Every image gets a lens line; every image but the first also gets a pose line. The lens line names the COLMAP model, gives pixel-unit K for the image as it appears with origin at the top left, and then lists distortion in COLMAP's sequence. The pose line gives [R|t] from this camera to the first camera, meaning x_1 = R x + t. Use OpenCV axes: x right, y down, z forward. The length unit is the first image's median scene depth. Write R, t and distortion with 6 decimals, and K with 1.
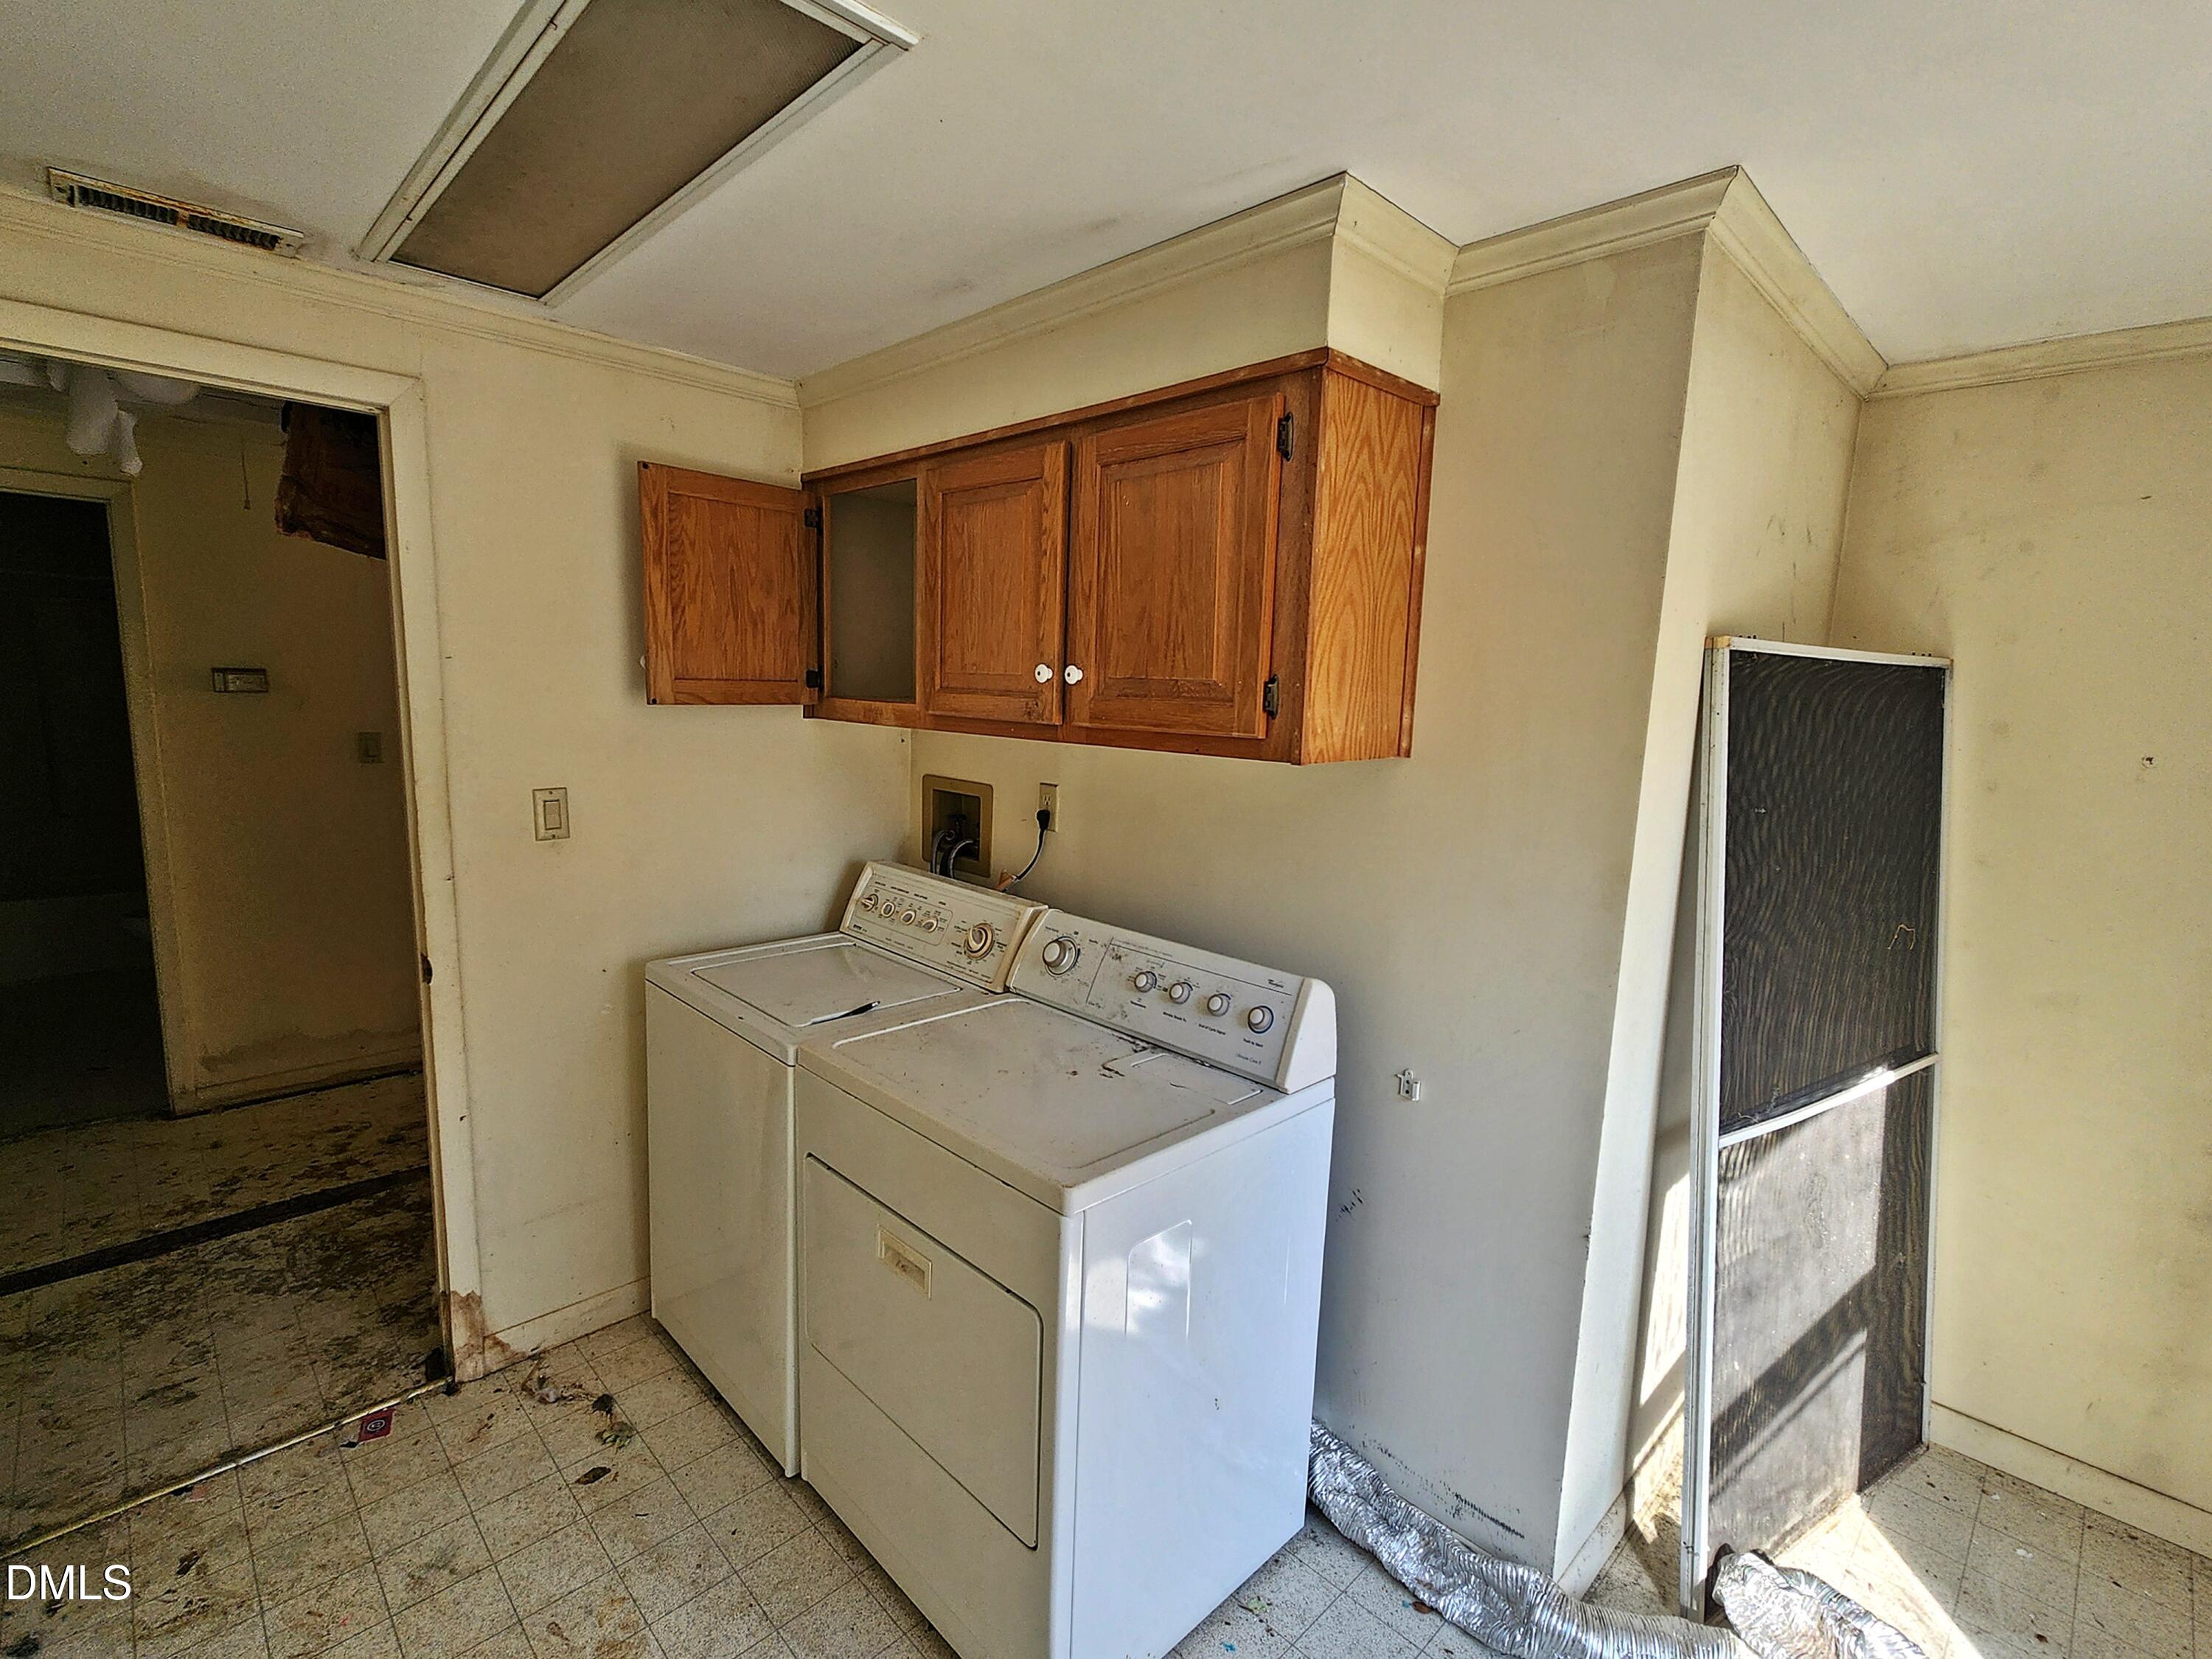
lens RADIAL K [[1019.3, 0, 1106.0], [0, 1019.3, 829.5], [0, 0, 1]] dist [-0.016834, 0.000244]
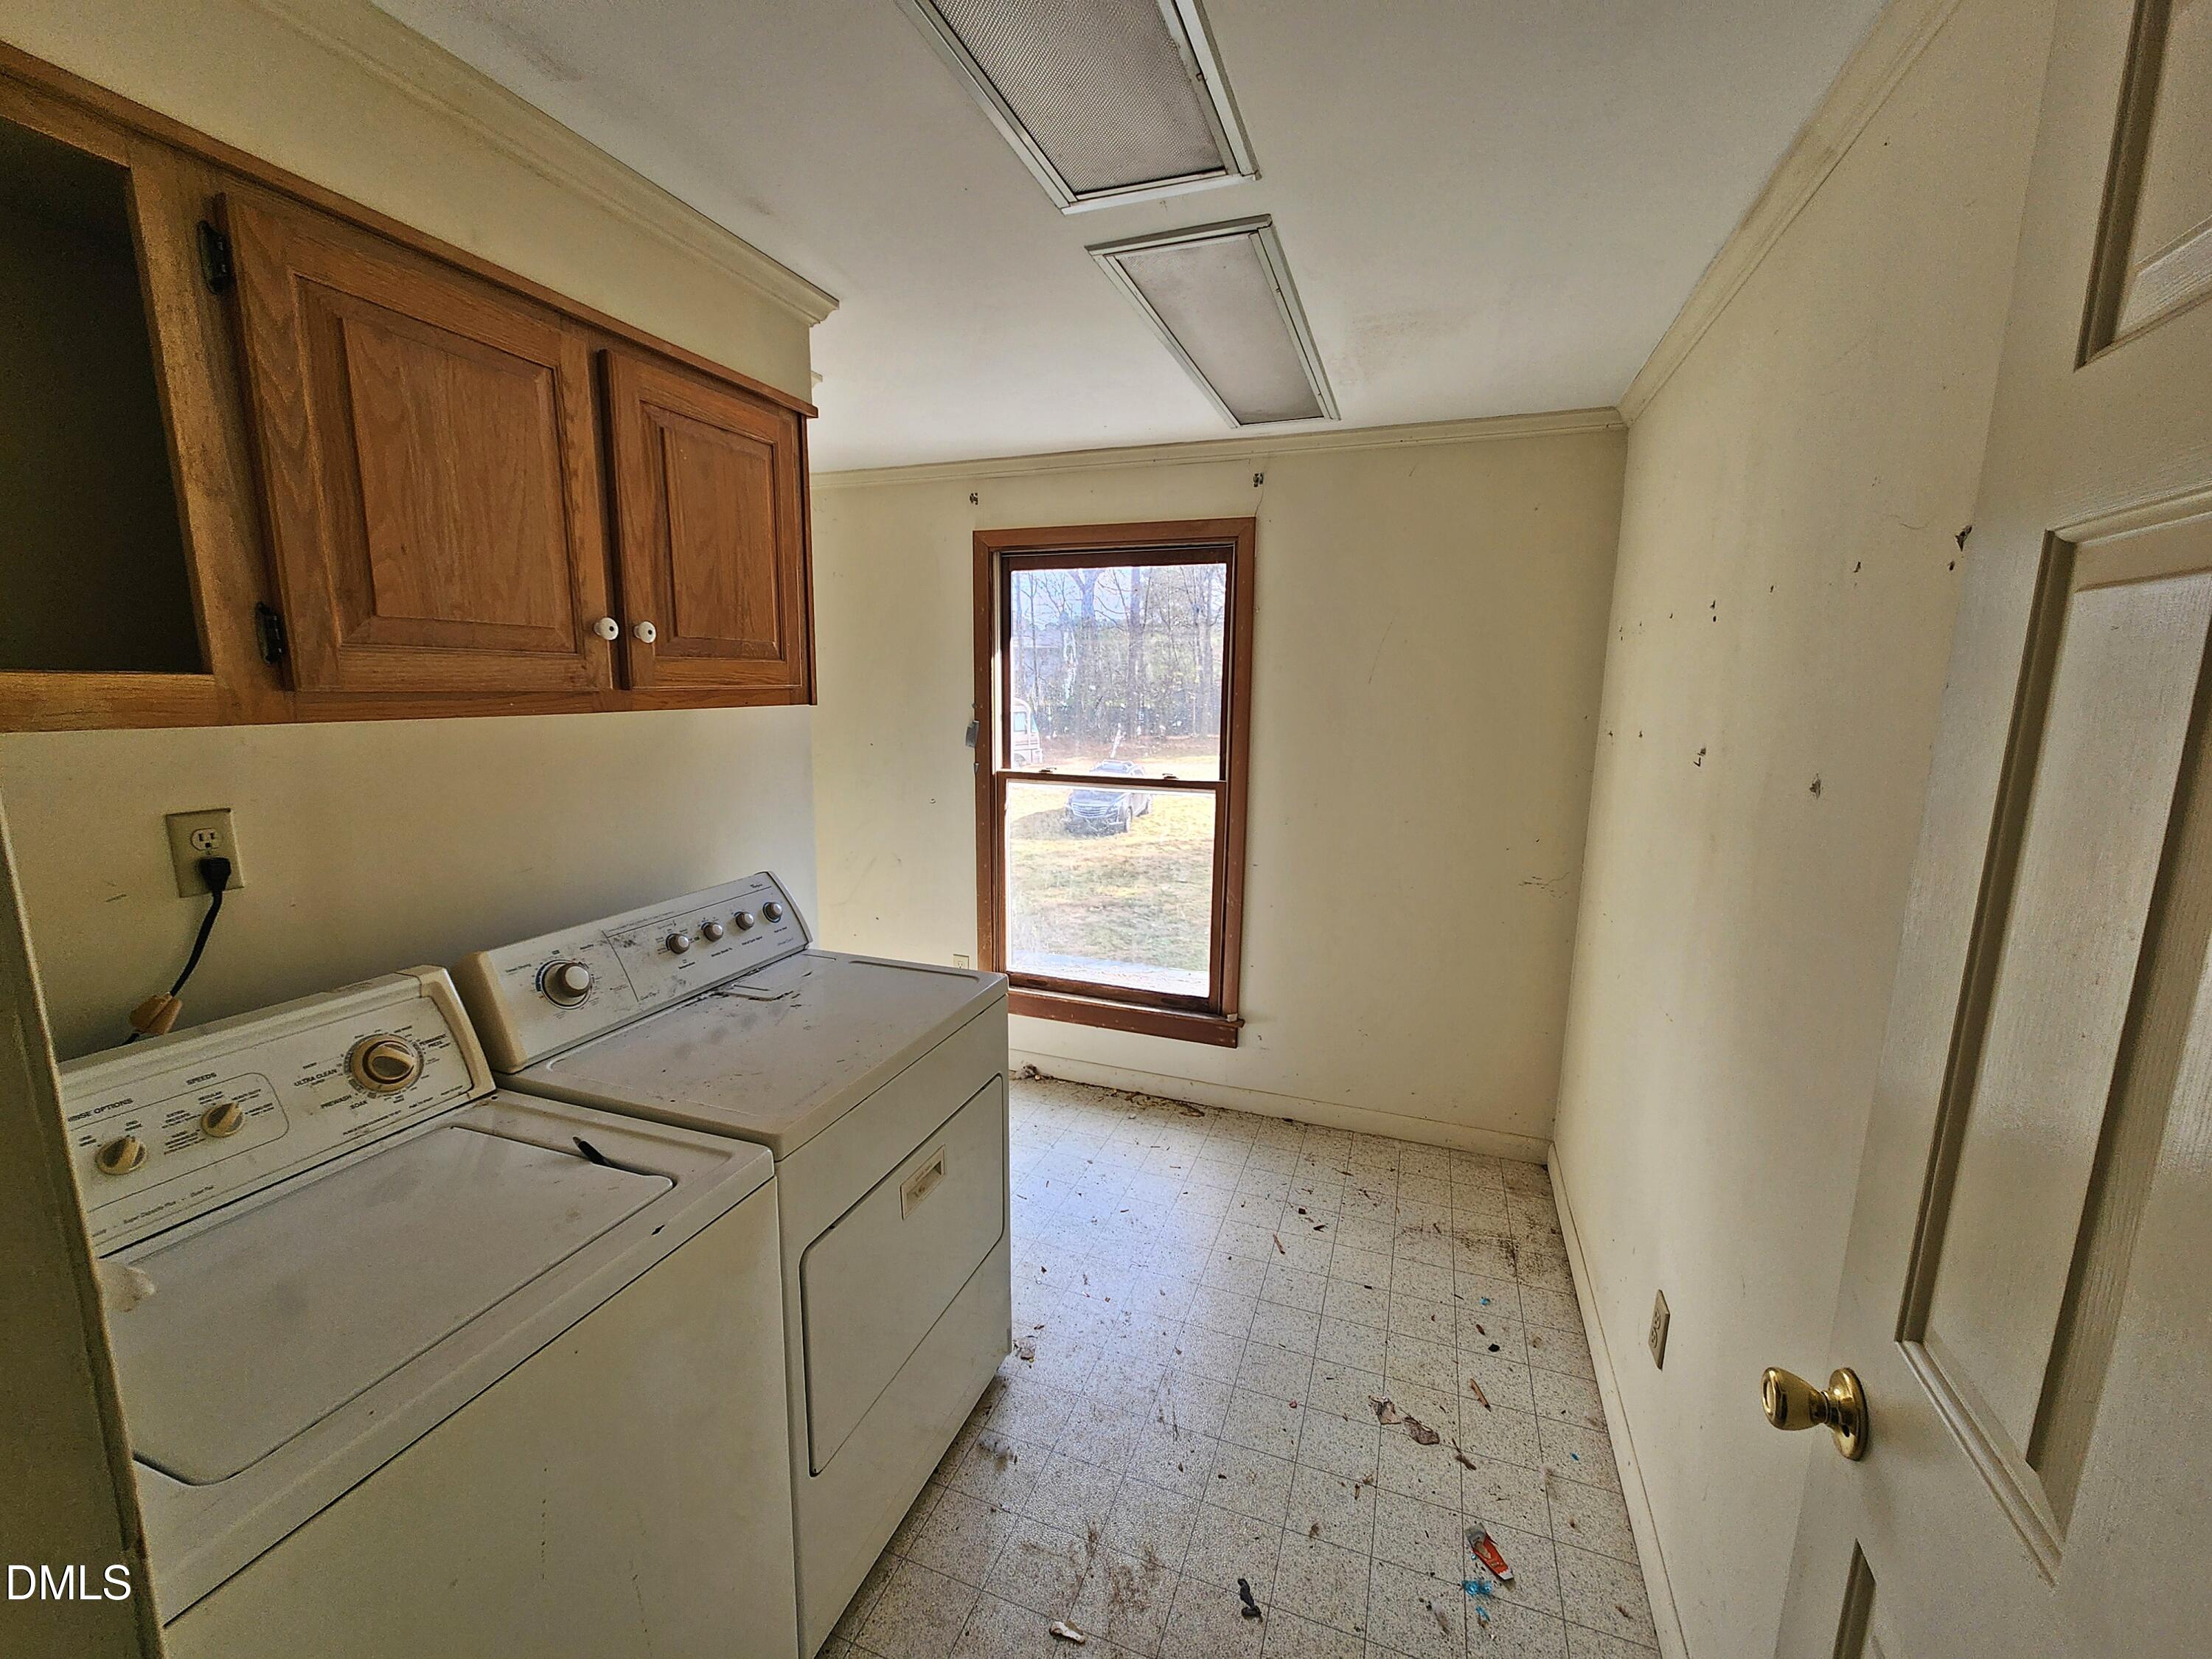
lens RADIAL K [[905.9, 0, 1094.5], [0, 905.9, 837.4], [0, 0, 1]] dist [0.001104, 0.000934]
pose [[-0.427308, -0.191463, 0.883601, -0.887439], [0.102668, 0.960722, 0.257824, -0.136059], [-0.898258, 0.200888, -0.390866, 0.942254]]
